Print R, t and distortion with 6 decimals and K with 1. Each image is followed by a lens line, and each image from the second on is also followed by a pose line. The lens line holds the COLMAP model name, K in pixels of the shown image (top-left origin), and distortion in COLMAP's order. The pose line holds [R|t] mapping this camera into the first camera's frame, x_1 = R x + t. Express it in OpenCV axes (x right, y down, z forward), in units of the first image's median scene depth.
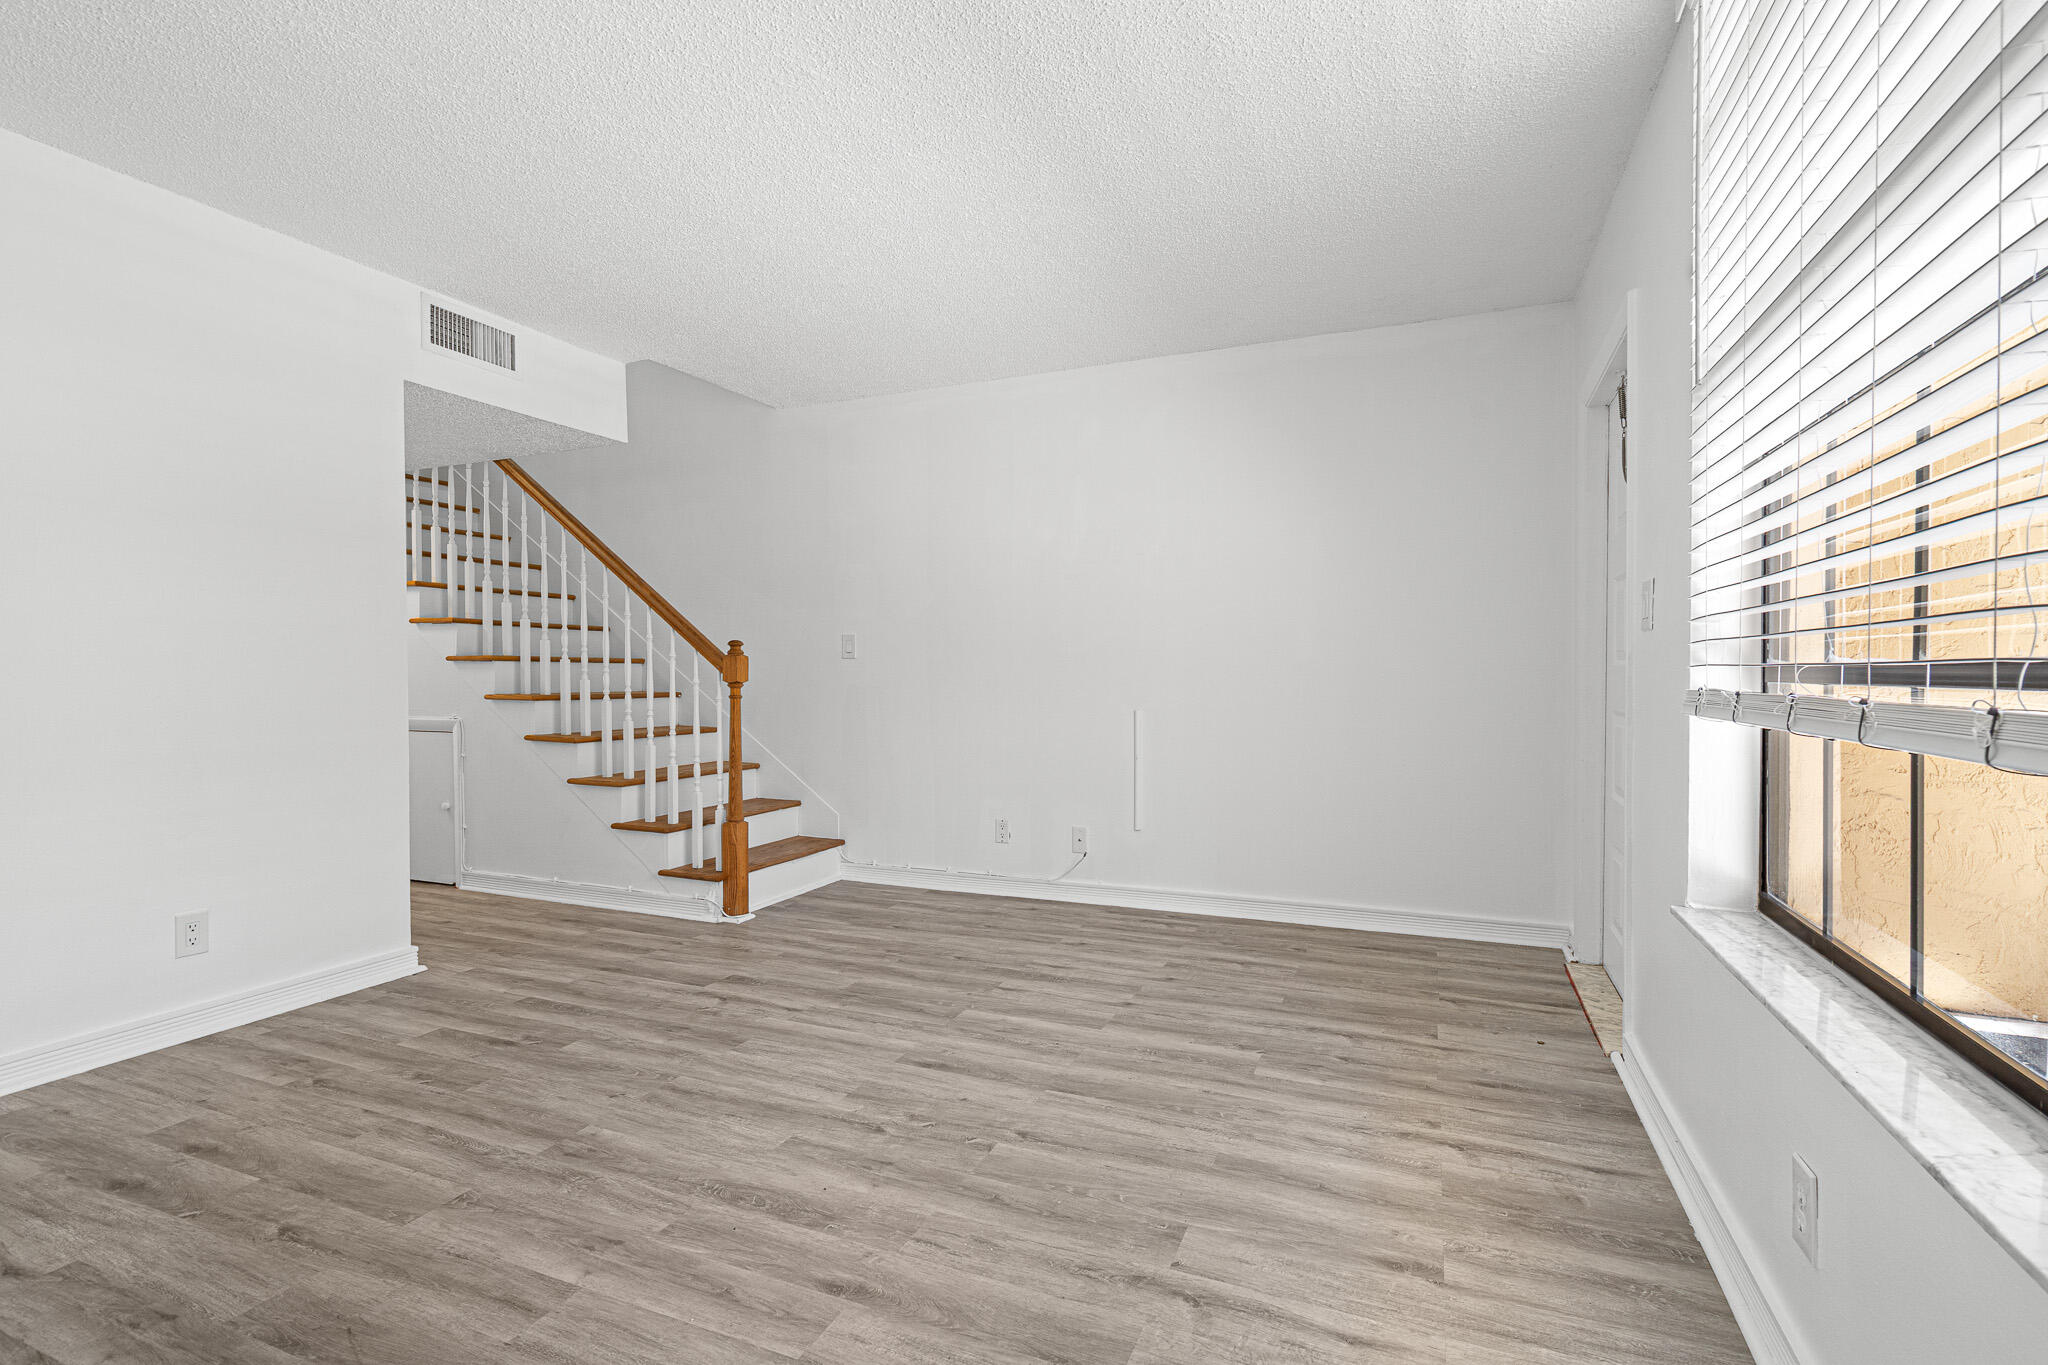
lens RADIAL K [[933.8, 0, 1038.0], [0, 933.8, 674.6], [0, 0, 1]] dist [-0.002705, 0.000600]
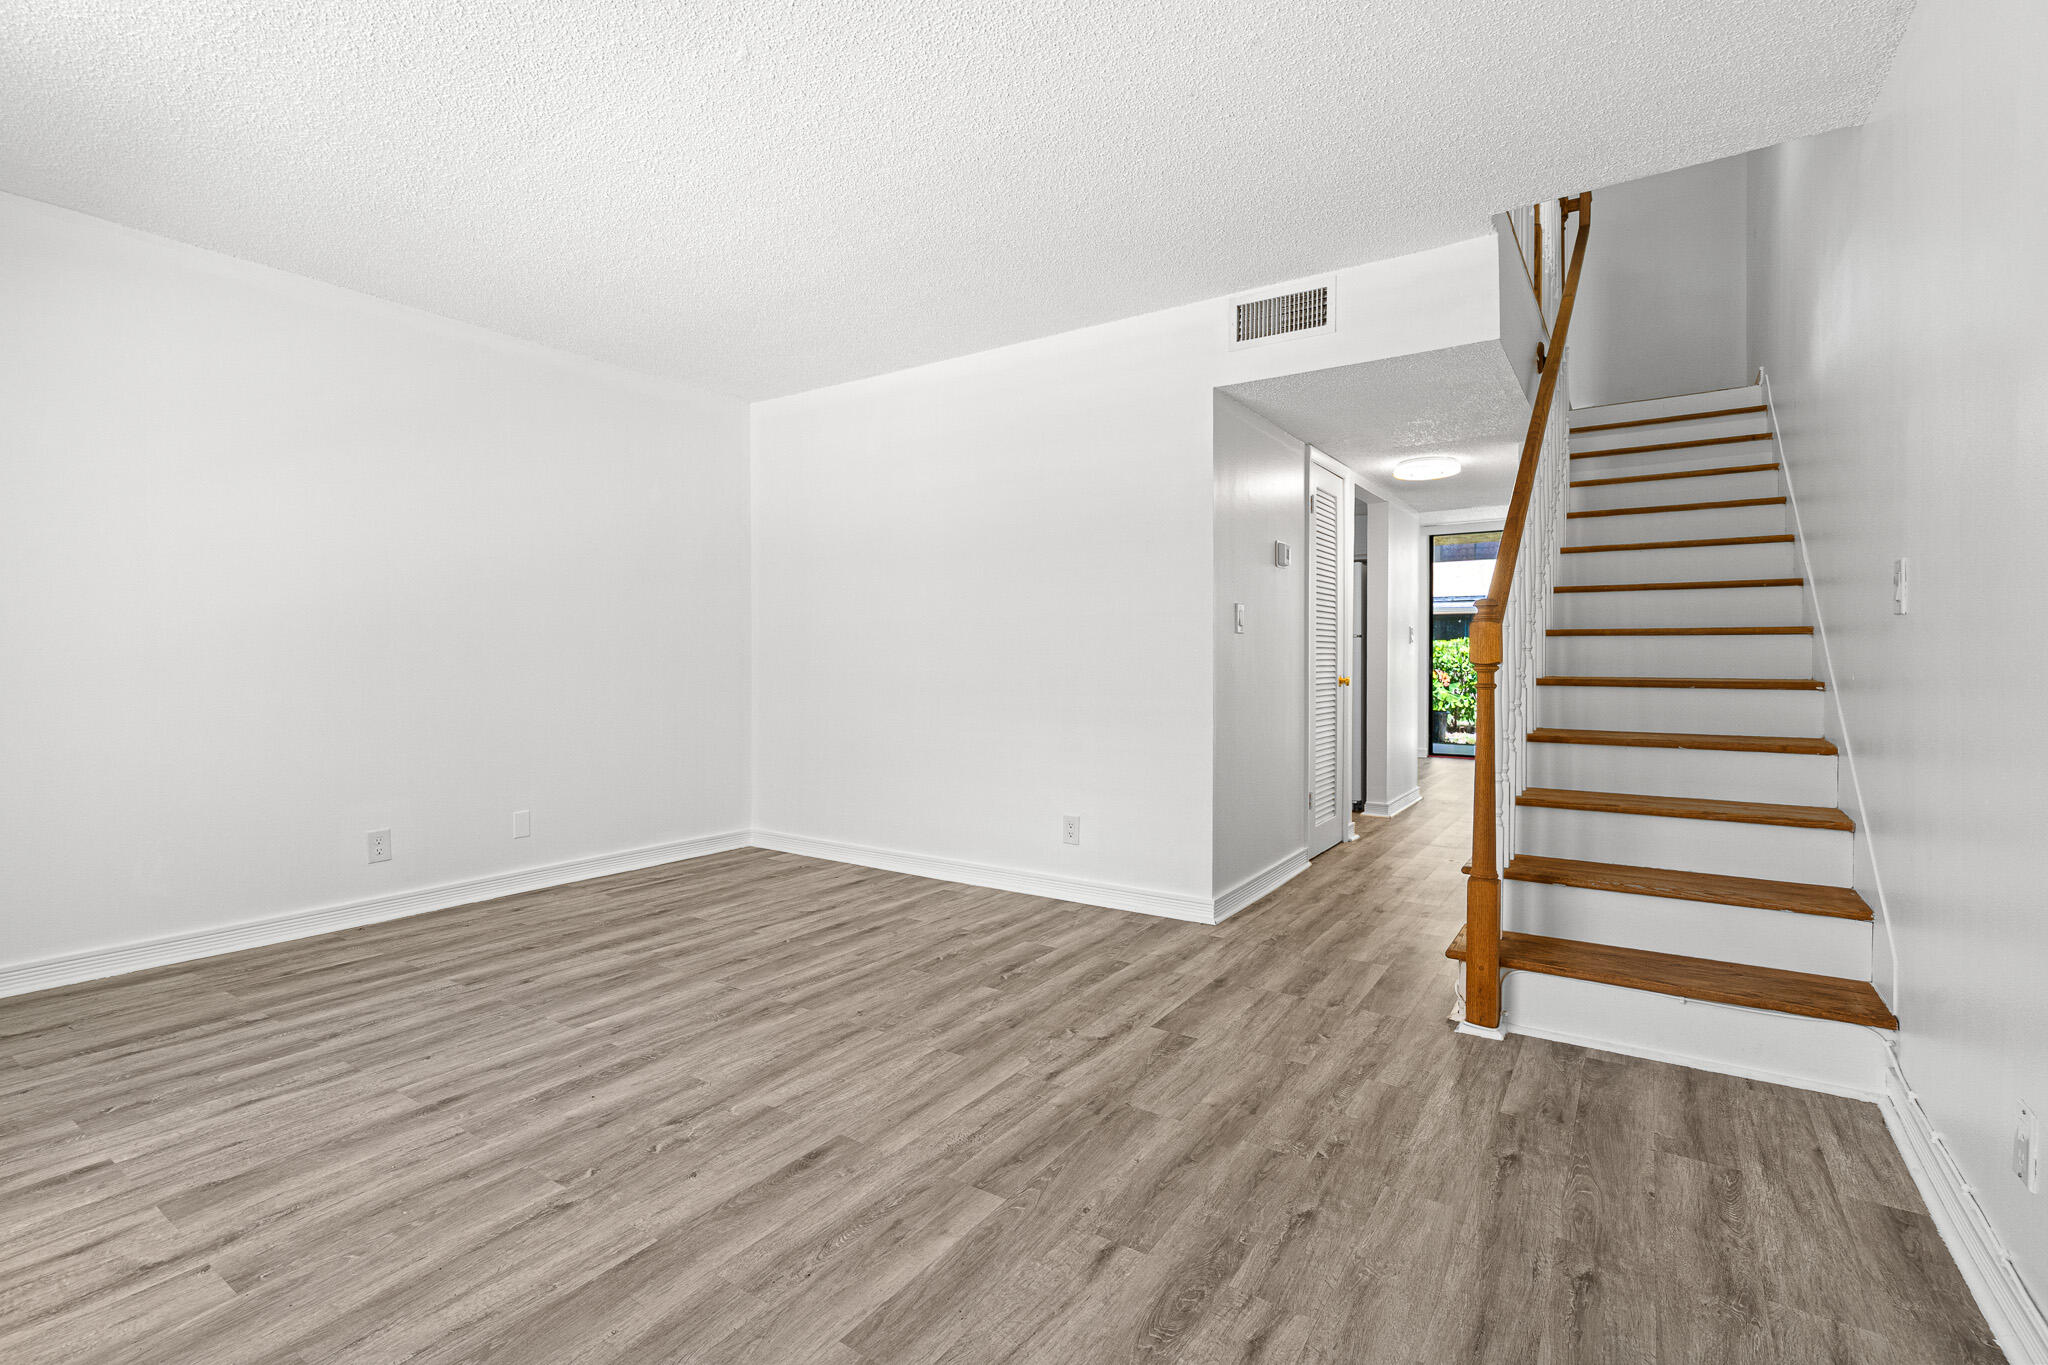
lens RADIAL K [[933.8, 0, 1038.0], [0, 933.8, 674.6], [0, 0, 1]] dist [-0.002705, 0.000600]
pose [[-0.188495, 0.018261, -0.981904, 0.540068], [0.000582, 0.999829, 0.018482, 0.002505], [0.982074, 0.002912, -0.188473, 1.190971]]
